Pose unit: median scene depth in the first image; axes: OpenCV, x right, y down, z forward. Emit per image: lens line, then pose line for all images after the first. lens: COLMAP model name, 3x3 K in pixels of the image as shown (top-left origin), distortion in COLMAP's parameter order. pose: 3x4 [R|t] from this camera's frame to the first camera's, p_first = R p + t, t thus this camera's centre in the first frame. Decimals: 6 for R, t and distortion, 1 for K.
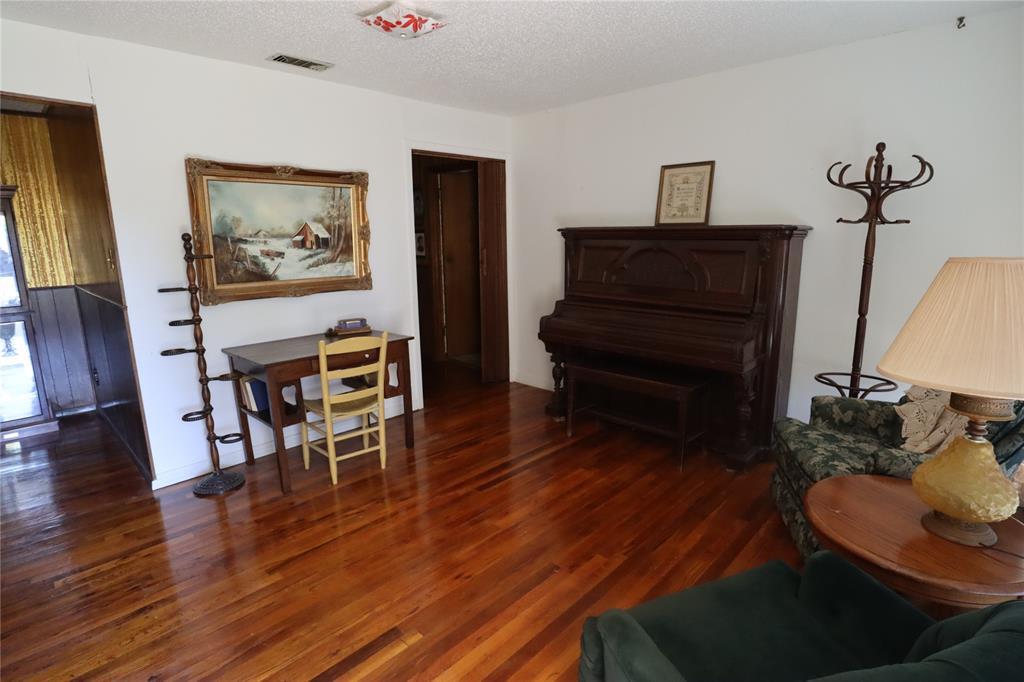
lens RADIAL K [[522.8, 0, 513.9], [0, 522.8, 339.7], [0, 0, 1]] dist [-0.035626, 0.006957]
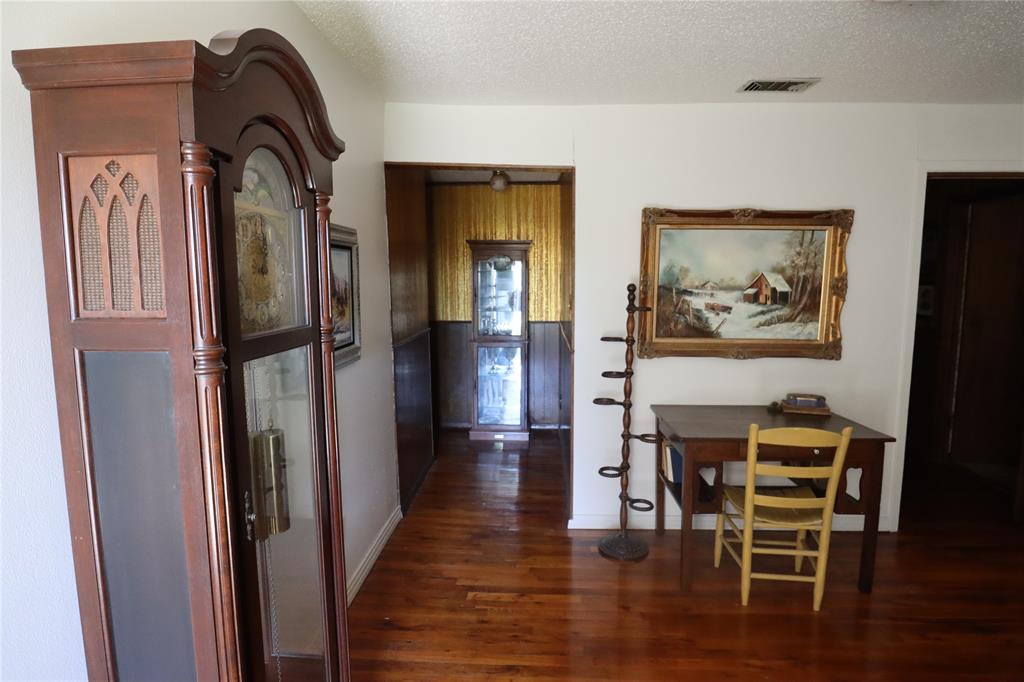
lens RADIAL K [[522.8, 0, 514.7], [0, 522.8, 334.7], [0, 0, 1]] dist [-0.035626, 0.006957]
pose [[0.658701, 0.091955, -0.746764, -0.030200], [-0.158315, 0.987223, -0.018081, -0.050933], [0.735560, 0.130134, 0.664843, 0.167084]]
